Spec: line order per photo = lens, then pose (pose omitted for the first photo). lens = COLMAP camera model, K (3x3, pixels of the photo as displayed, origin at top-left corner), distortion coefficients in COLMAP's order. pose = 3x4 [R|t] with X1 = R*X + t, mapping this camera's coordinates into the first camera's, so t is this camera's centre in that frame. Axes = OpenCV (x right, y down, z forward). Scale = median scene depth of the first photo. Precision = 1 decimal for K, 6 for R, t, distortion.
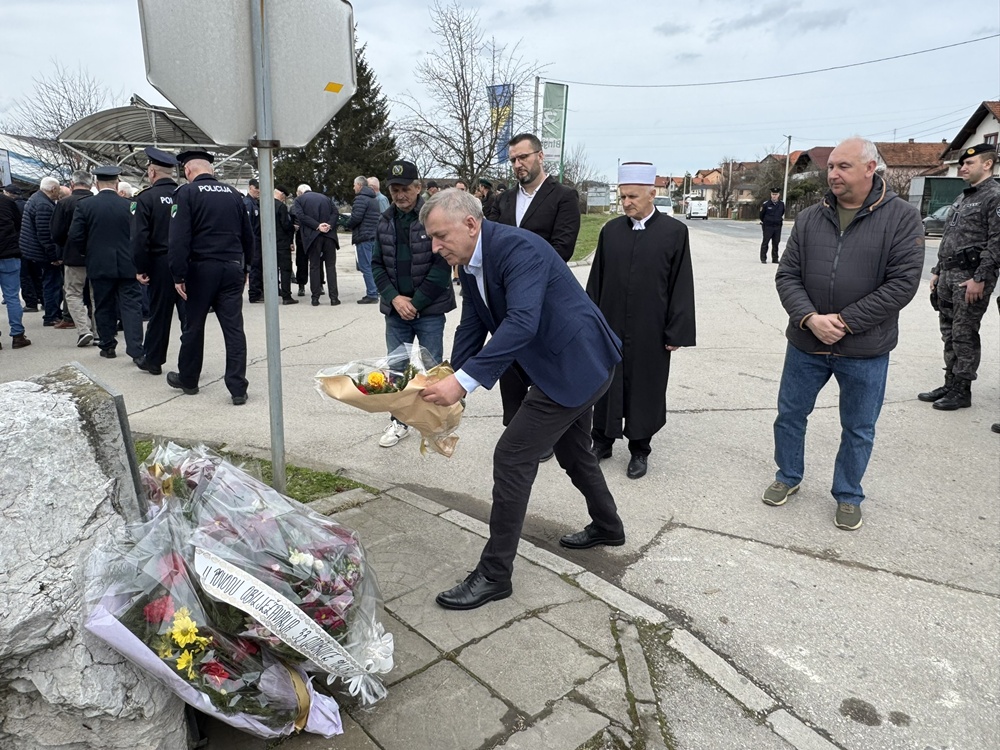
lens RADIAL K [[703.8, 0, 496.0], [0, 703.8, 370.9], [0, 0, 1]] dist [-0.010722, 0.011841]
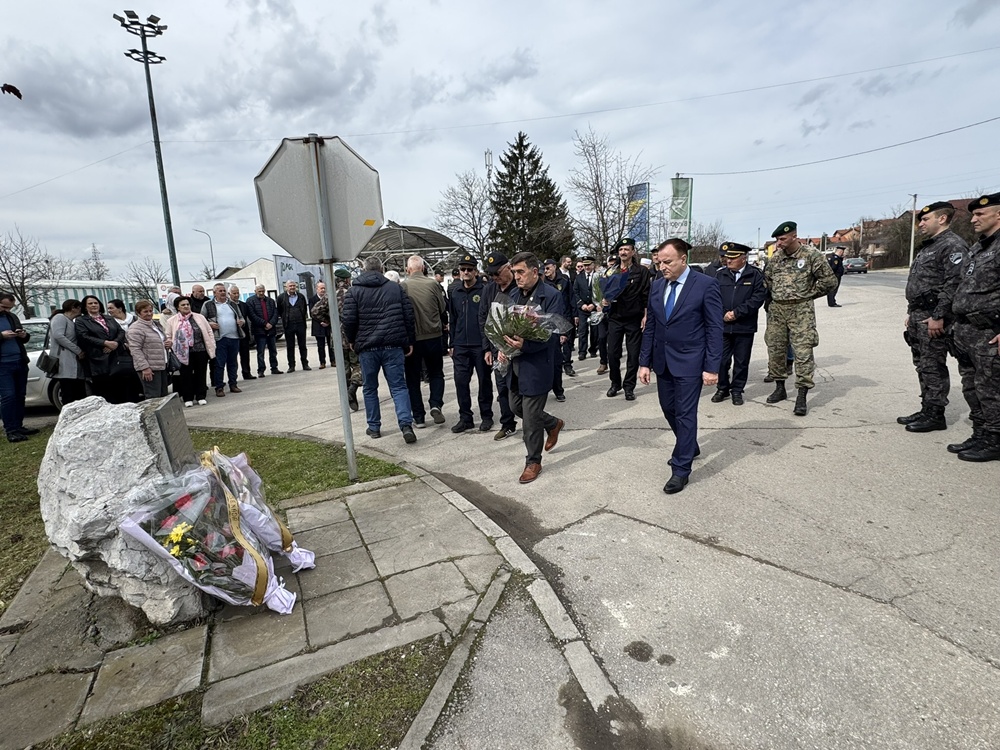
lens RADIAL K [[517.5, 0, 494.5], [0, 517.5, 376.6], [0, 0, 1]] dist [-0.000987, -0.000710]
pose [[0.953498, -0.013003, -0.301120, 0.425969], [0.000008, 0.999070, -0.043117, 0.002616], [0.301400, 0.041109, 0.952611, -0.036566]]
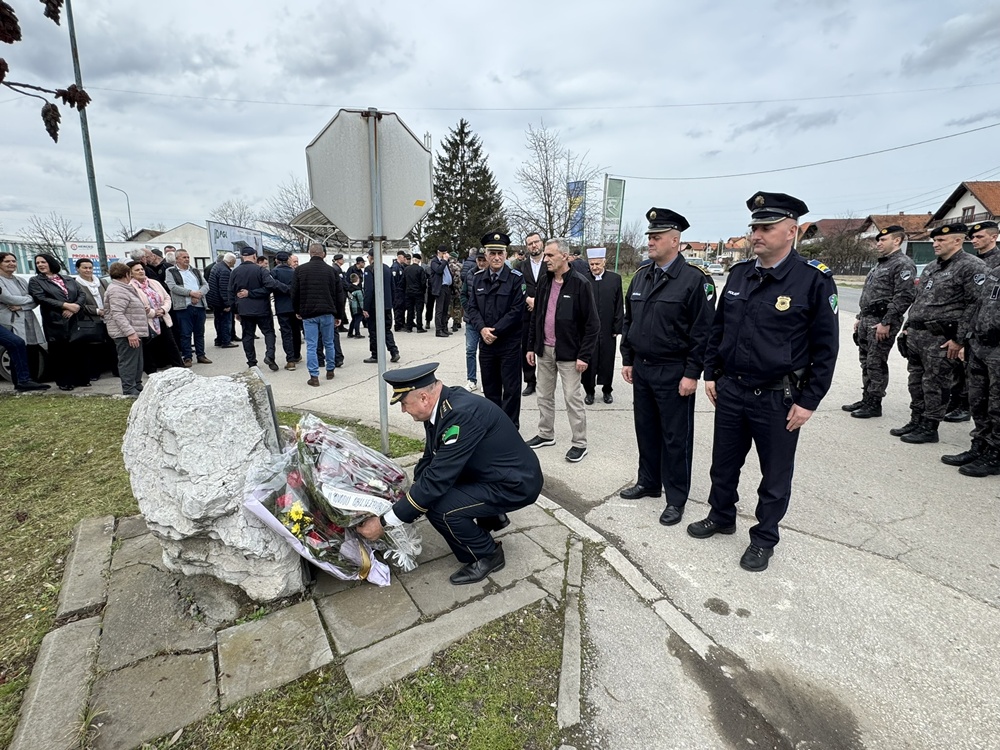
lens RADIAL K [[491.0, 0, 500.6], [0, 491.0, 376.0], [0, 0, 1]] dist [-0.002265, -0.000071]
pose [[0.988495, 0.029000, -0.148447, 0.146572], [-0.030170, 0.999529, -0.005633, -0.000062], [0.148214, 0.010047, 0.988904, -0.107982]]
